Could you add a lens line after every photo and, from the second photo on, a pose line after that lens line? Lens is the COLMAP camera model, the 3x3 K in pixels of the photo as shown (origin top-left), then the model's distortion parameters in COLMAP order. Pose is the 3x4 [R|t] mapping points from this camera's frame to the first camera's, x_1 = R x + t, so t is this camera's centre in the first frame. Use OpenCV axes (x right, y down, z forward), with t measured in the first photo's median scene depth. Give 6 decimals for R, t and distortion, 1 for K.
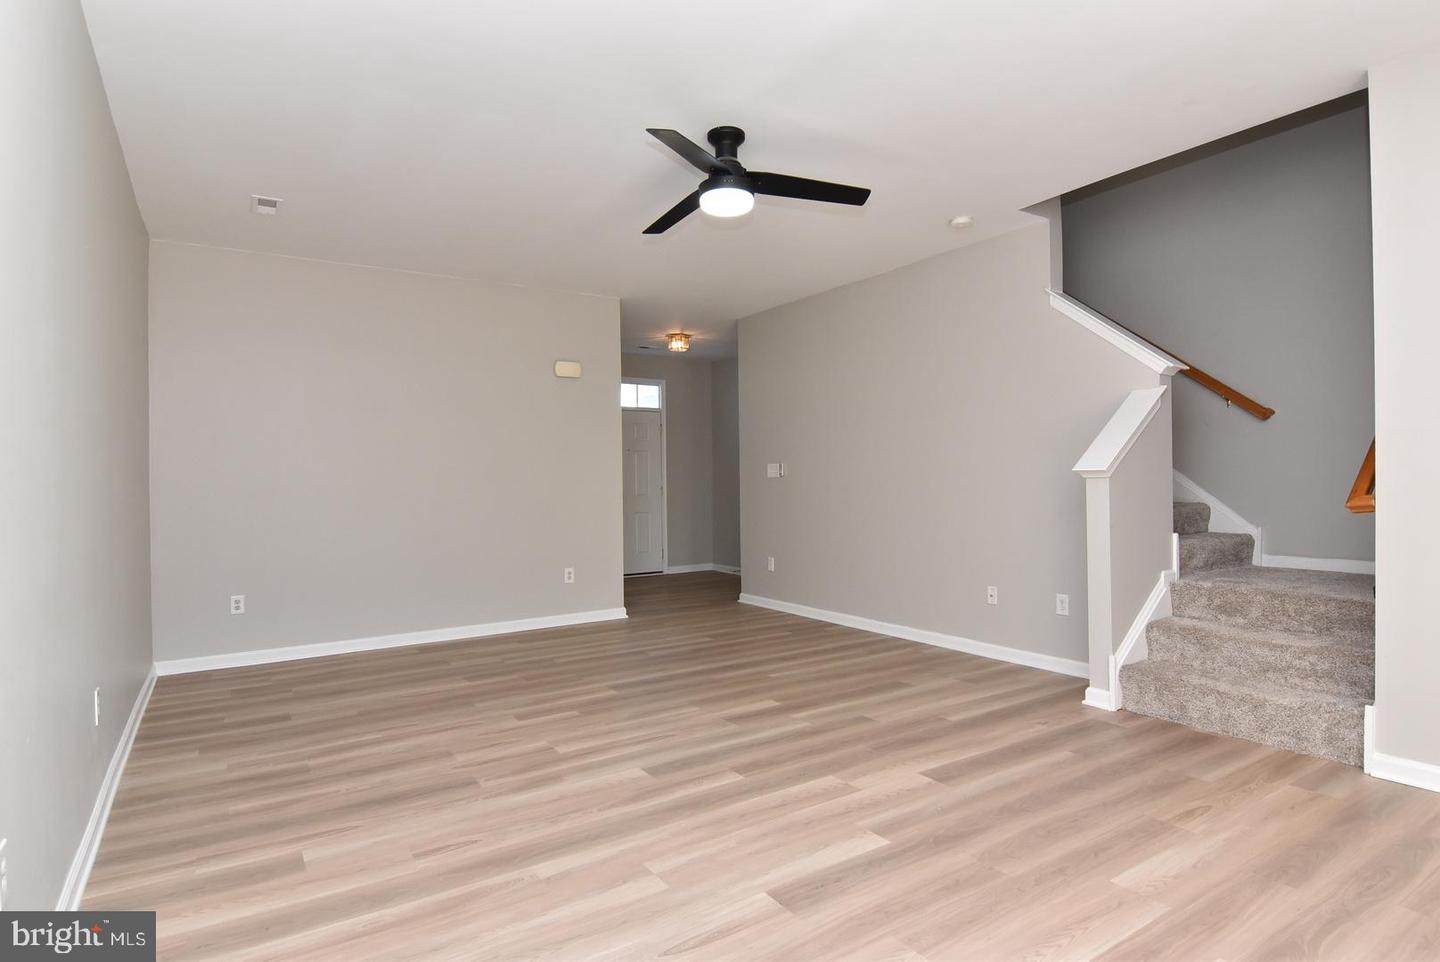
lens RADIAL K [[769.0, 0, 720.6], [0, 769.0, 479.0], [0, 0, 1]] dist [-0.010934, -0.003185]
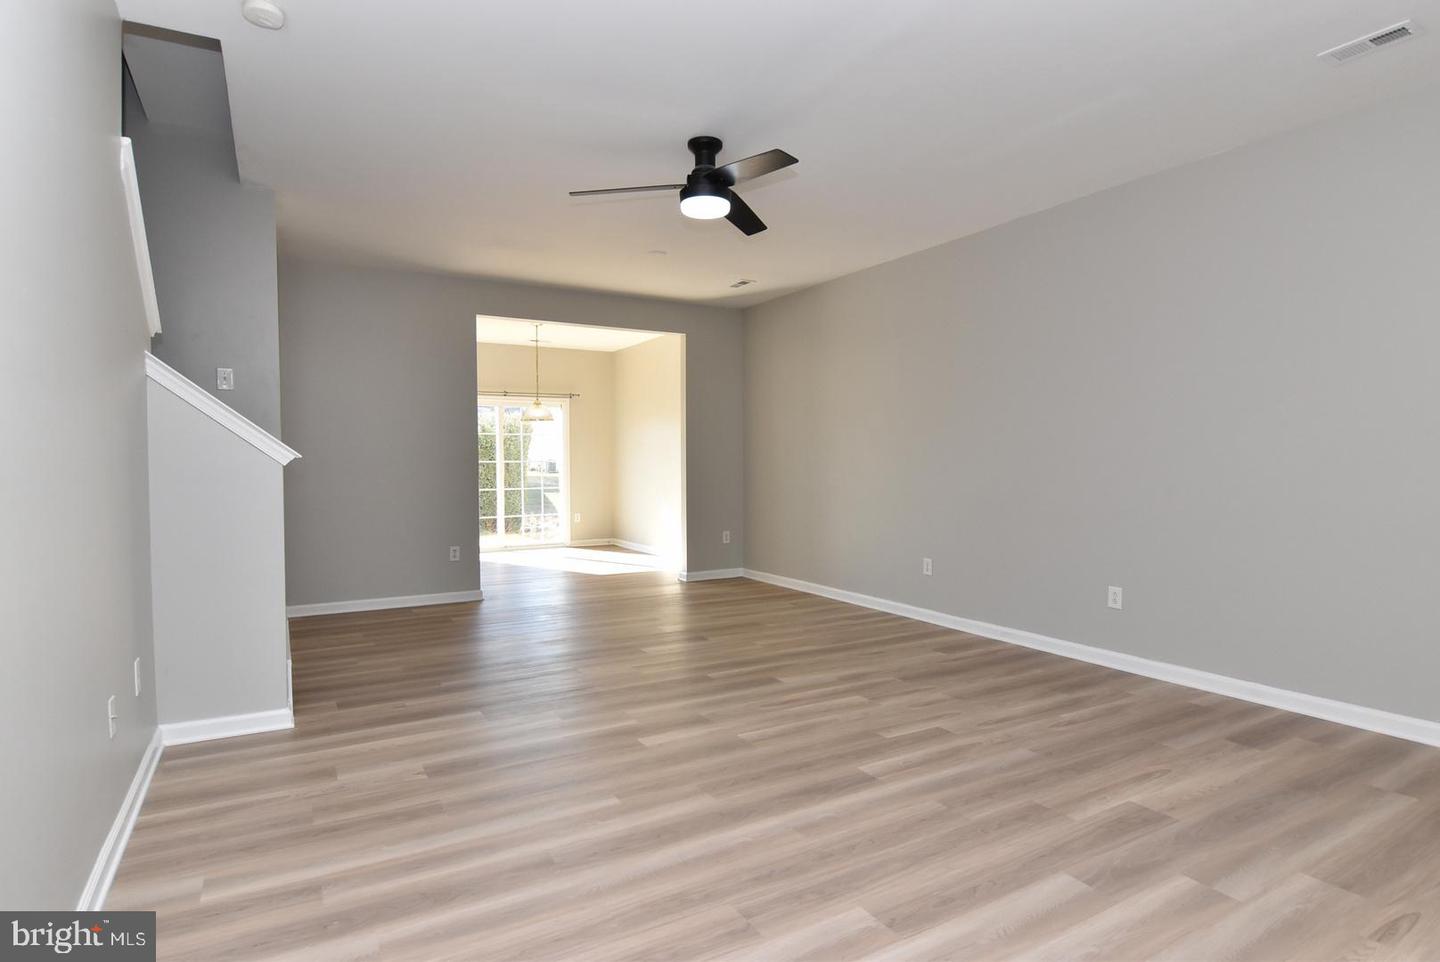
lens RADIAL K [[769.0, 0, 720.0], [0, 769.0, 476.9], [0, 0, 1]] dist [-0.010934, -0.003185]
pose [[-0.998782, 0.012751, 0.047669, -0.055613], [0.013718, 0.999706, 0.020014, 0.000725], [-0.047399, 0.020643, -0.998663, 2.020703]]
